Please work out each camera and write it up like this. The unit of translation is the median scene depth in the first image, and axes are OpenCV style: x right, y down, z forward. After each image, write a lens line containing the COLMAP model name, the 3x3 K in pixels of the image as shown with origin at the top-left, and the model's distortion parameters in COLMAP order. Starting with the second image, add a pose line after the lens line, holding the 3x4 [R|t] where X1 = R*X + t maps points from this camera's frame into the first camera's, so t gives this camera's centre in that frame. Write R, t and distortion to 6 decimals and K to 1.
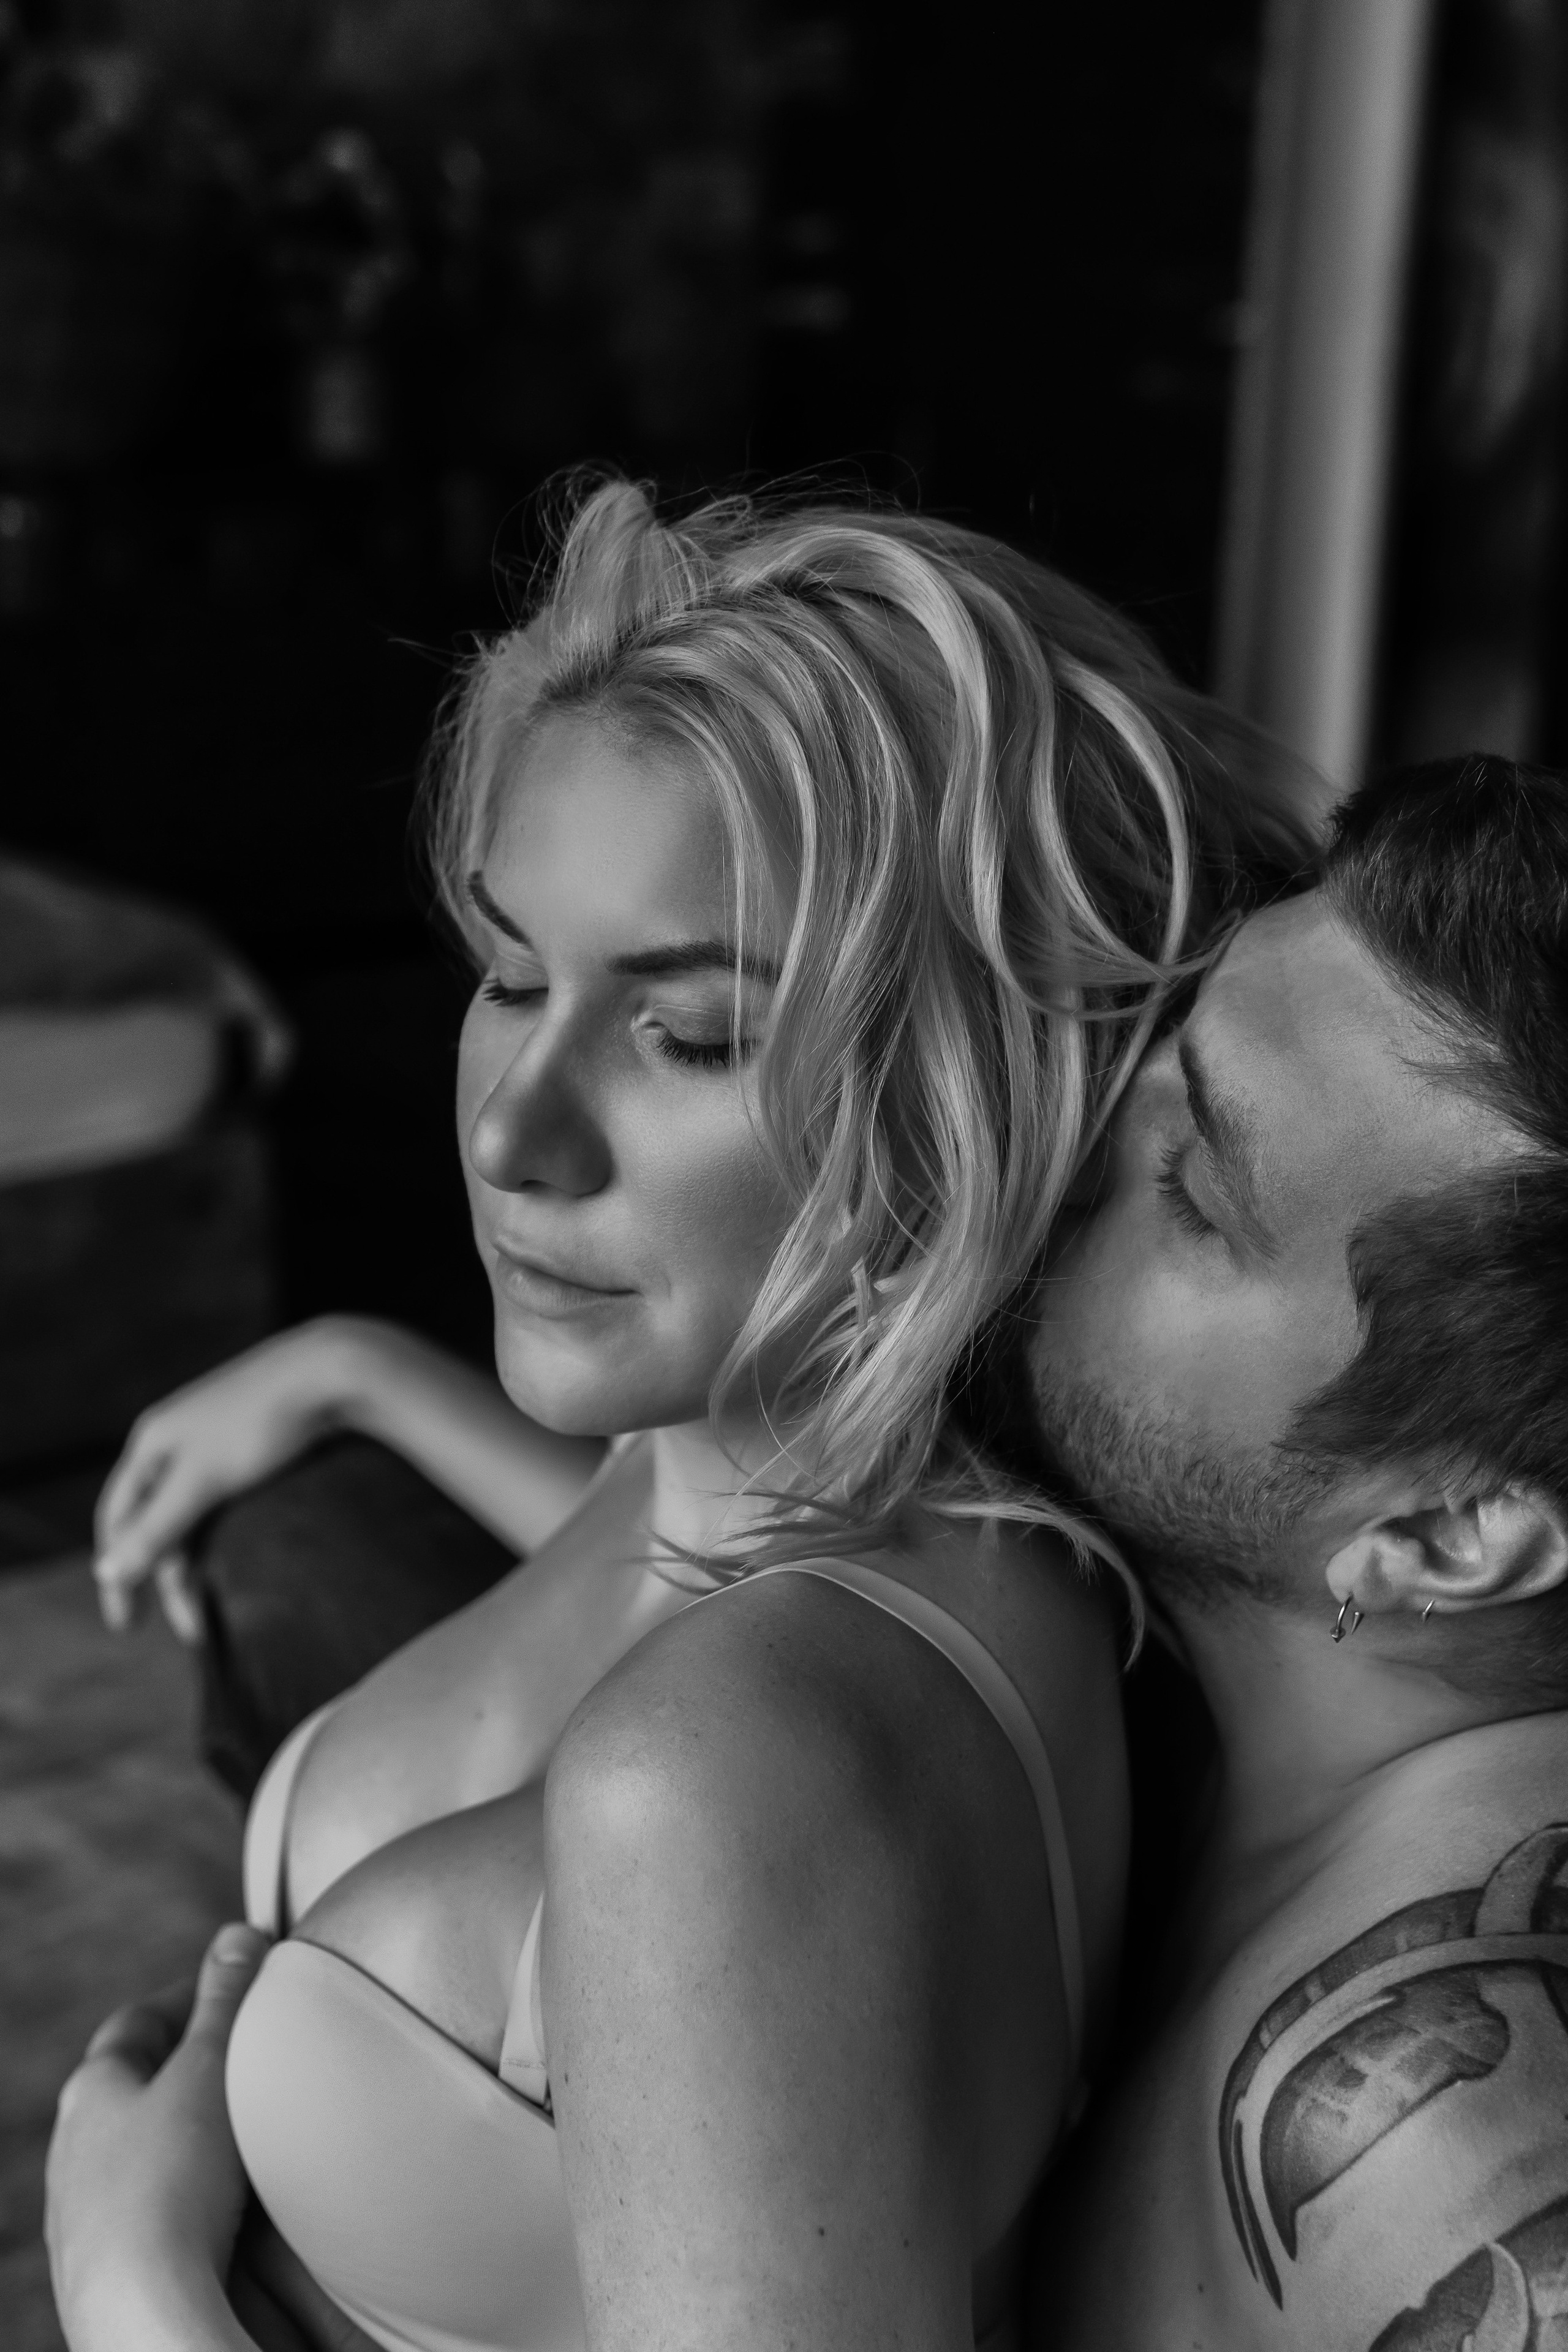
lens RADIAL K [[3872.9, 0, 784.0], [0, 3872.9, 1176.0], [0, 0, 1]] dist [0.127930, -0.220571]
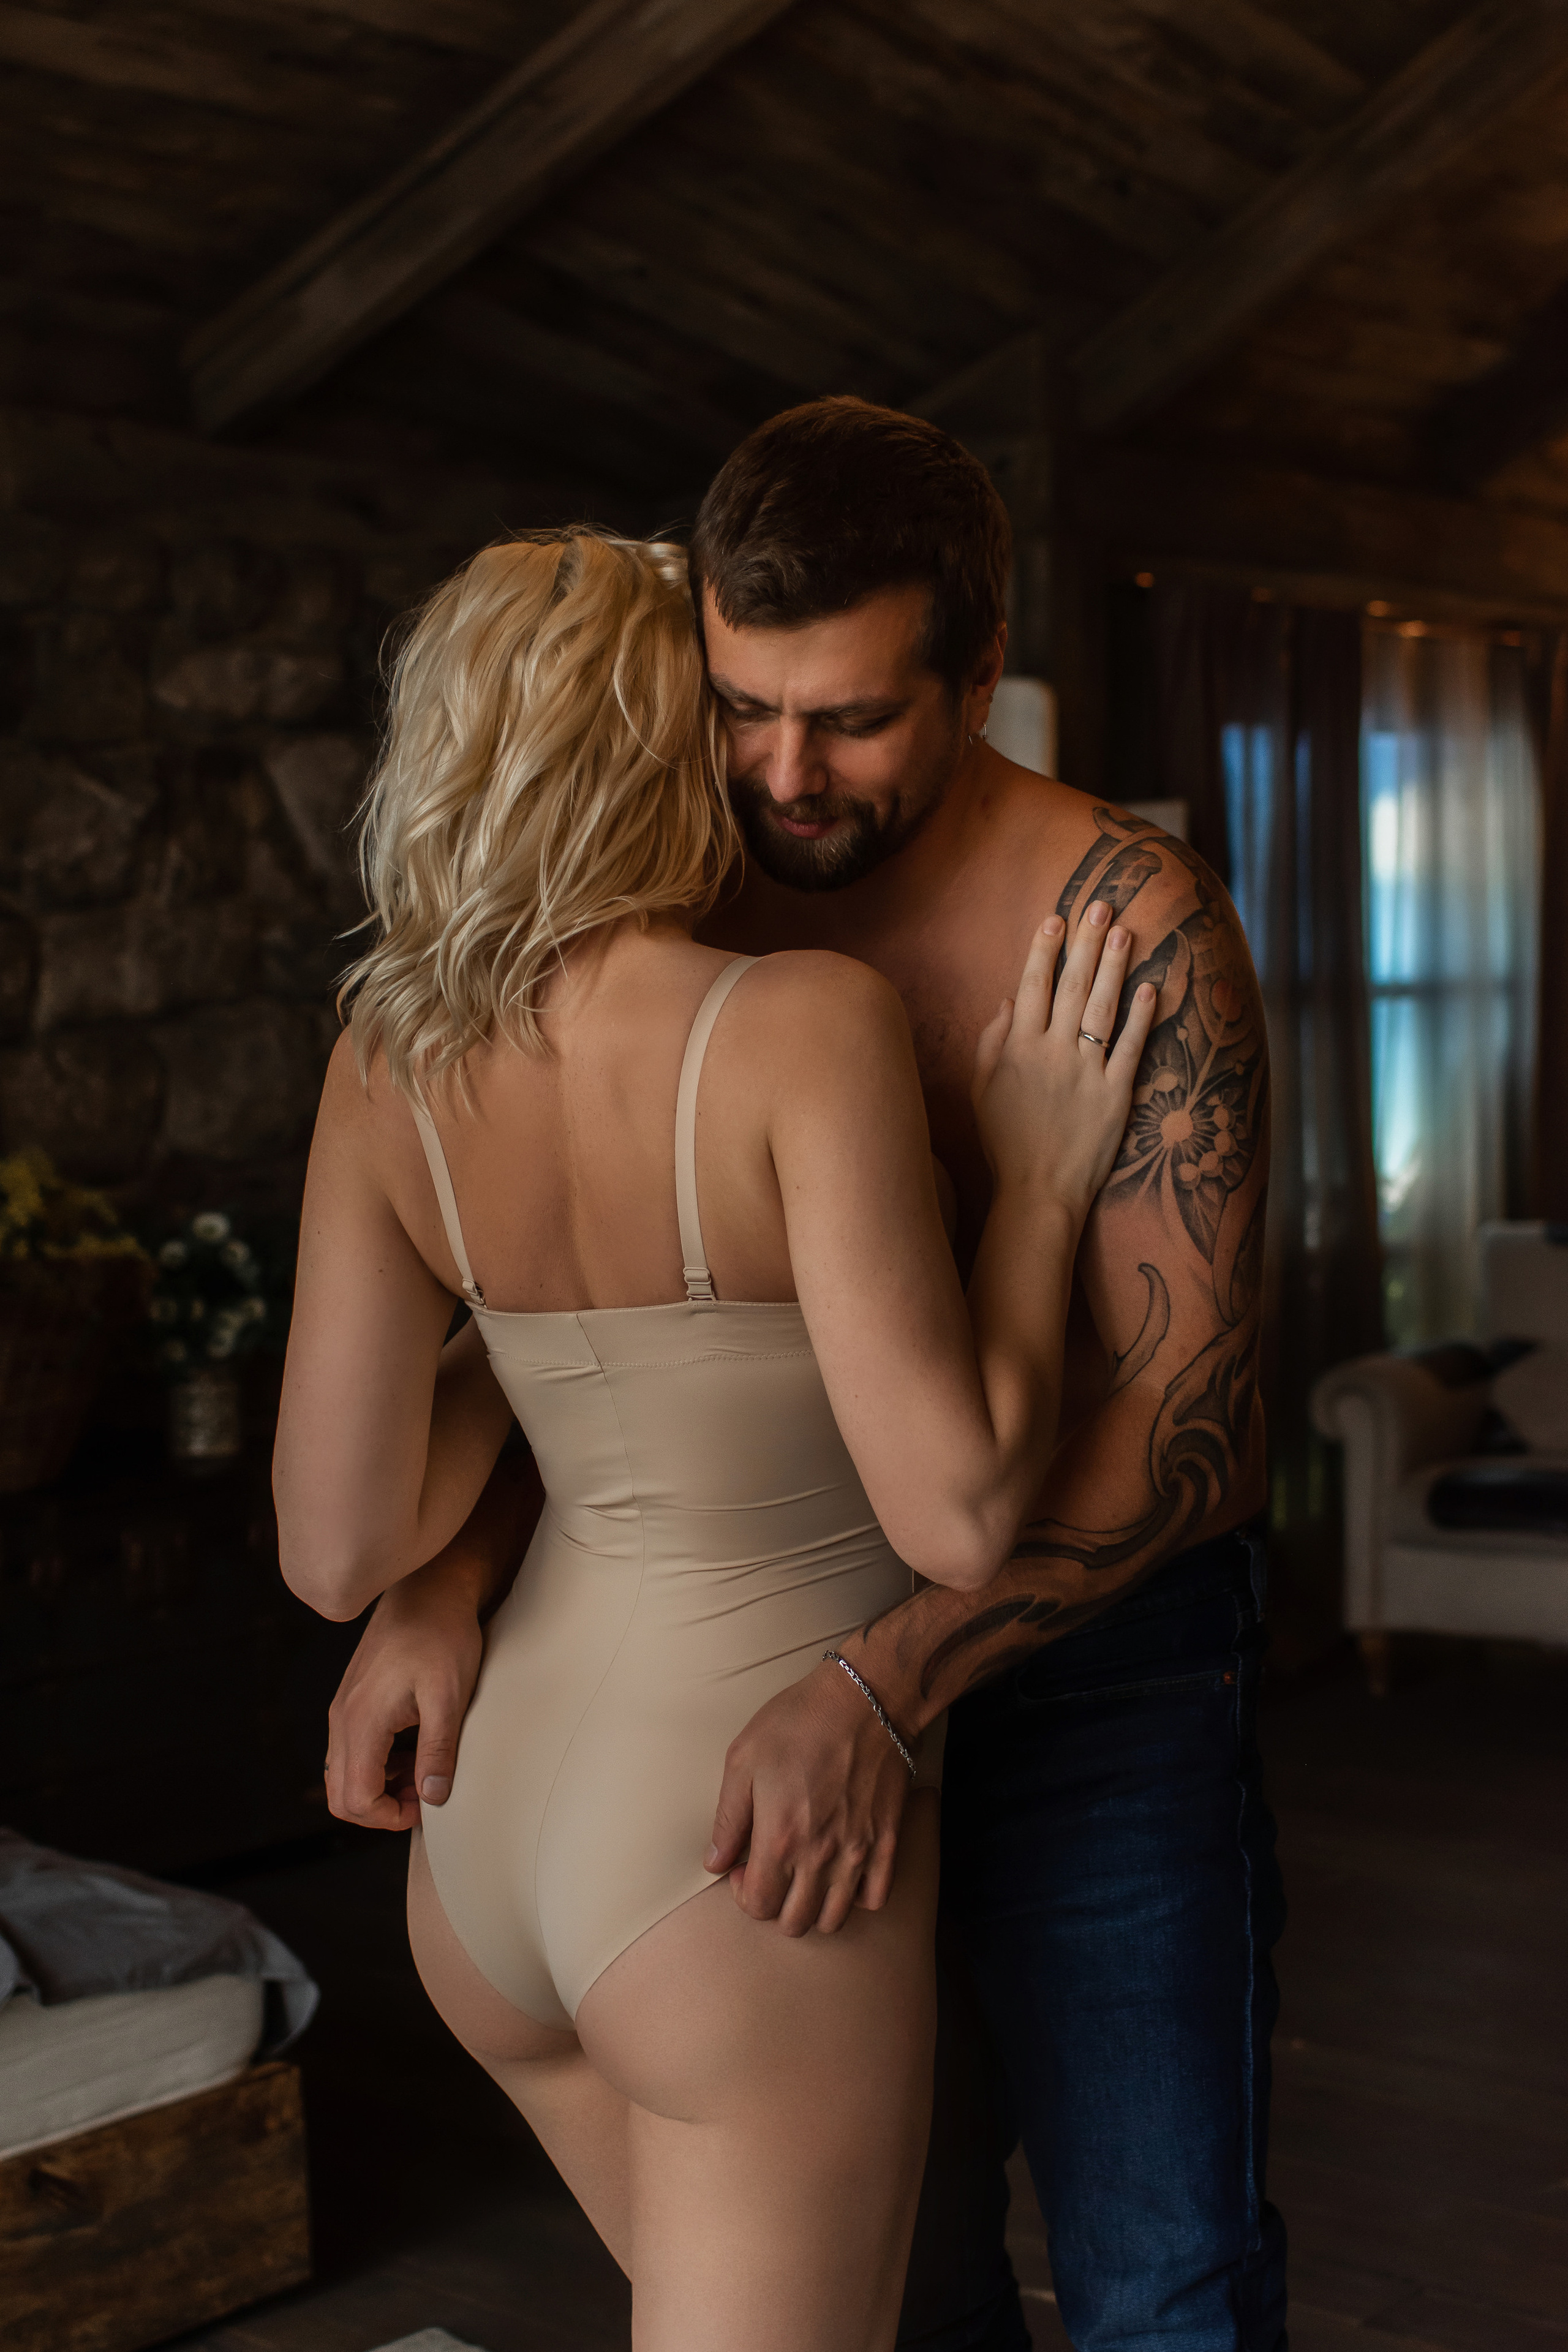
lens RADIAL K [[3872.9, 0, 784.0], [0, 3872.9, 1176.0], [0, 0, 1]] dist [0.127930, -0.220571]
pose [[0.993397, -0.043765, 0.106049, -0.061631], [0.063744, 0.979118, -0.193039, -0.026502], [-0.095386, 0.198524, 0.975443, -0.229736]]
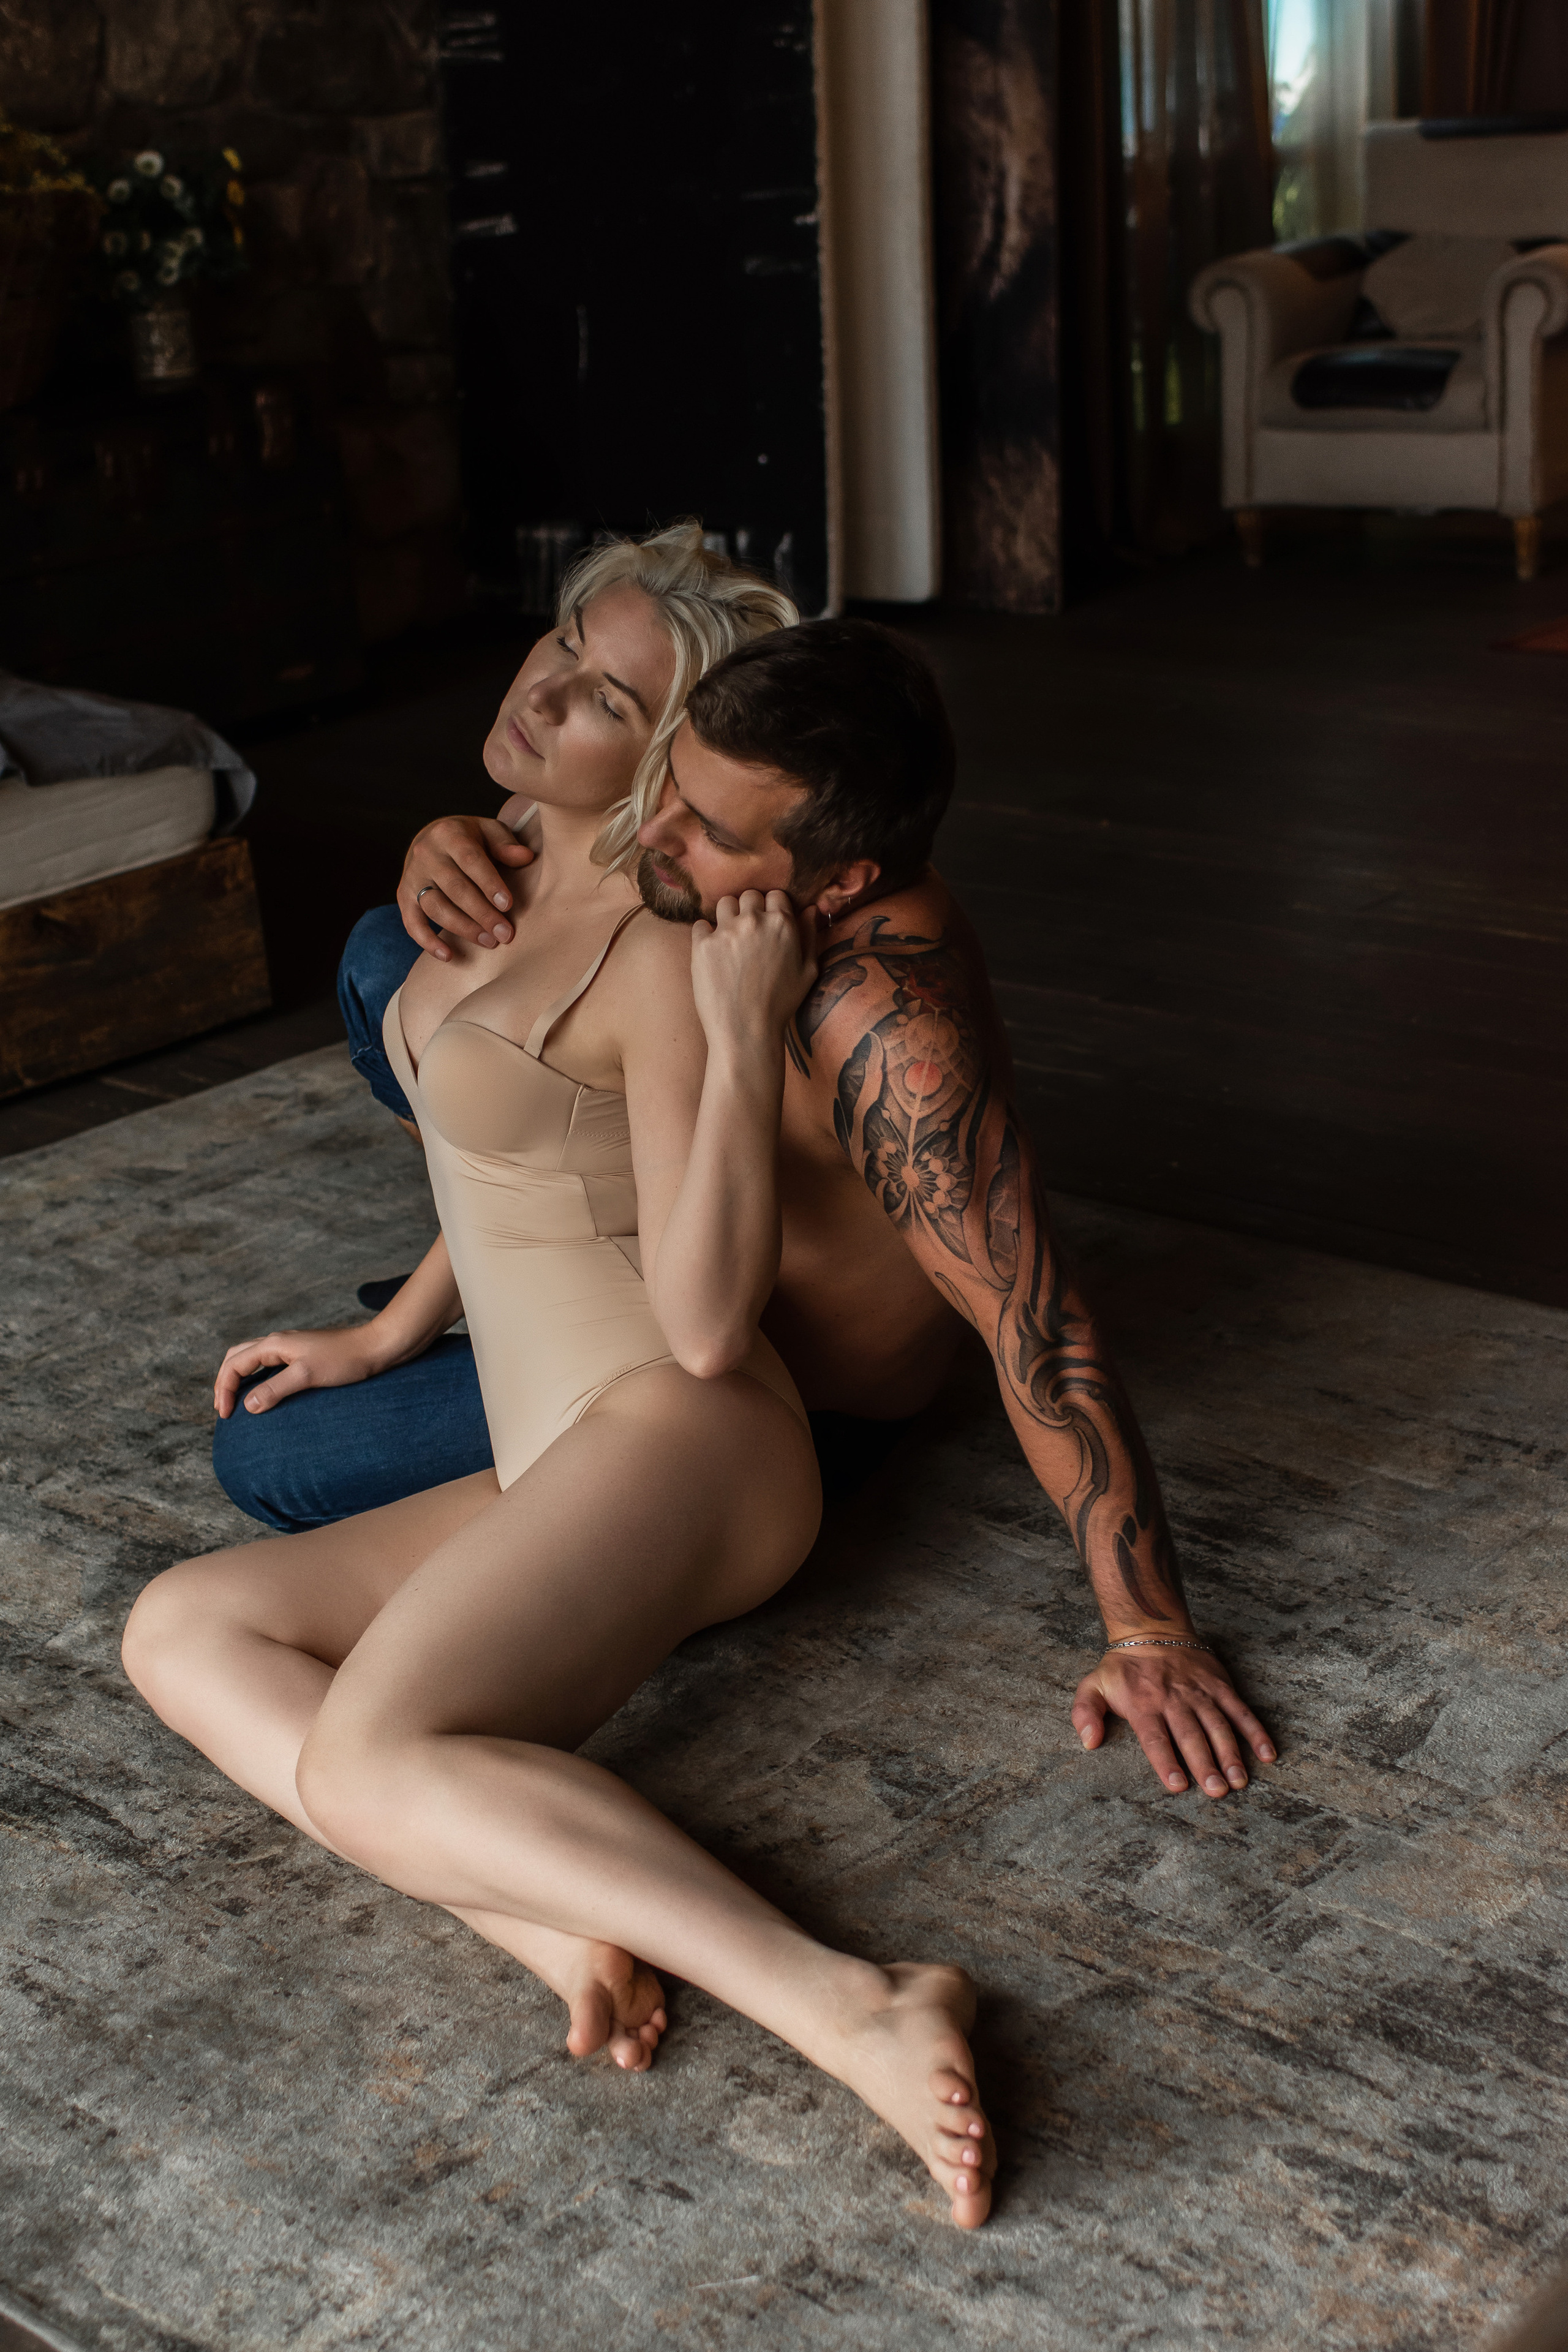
lens RADIAL K [[3872.9, 0, 784.0], [0, 3872.9, 1176.0], [0, 0, 1]] dist [0.127930, -0.220571]
pose [[0.991899, -0.108457, 0.066128, -0.021282], [0.104721, 0.992834, 0.057576, 0.036465], [-0.071898, -0.050184, 0.996149, -0.406444]]
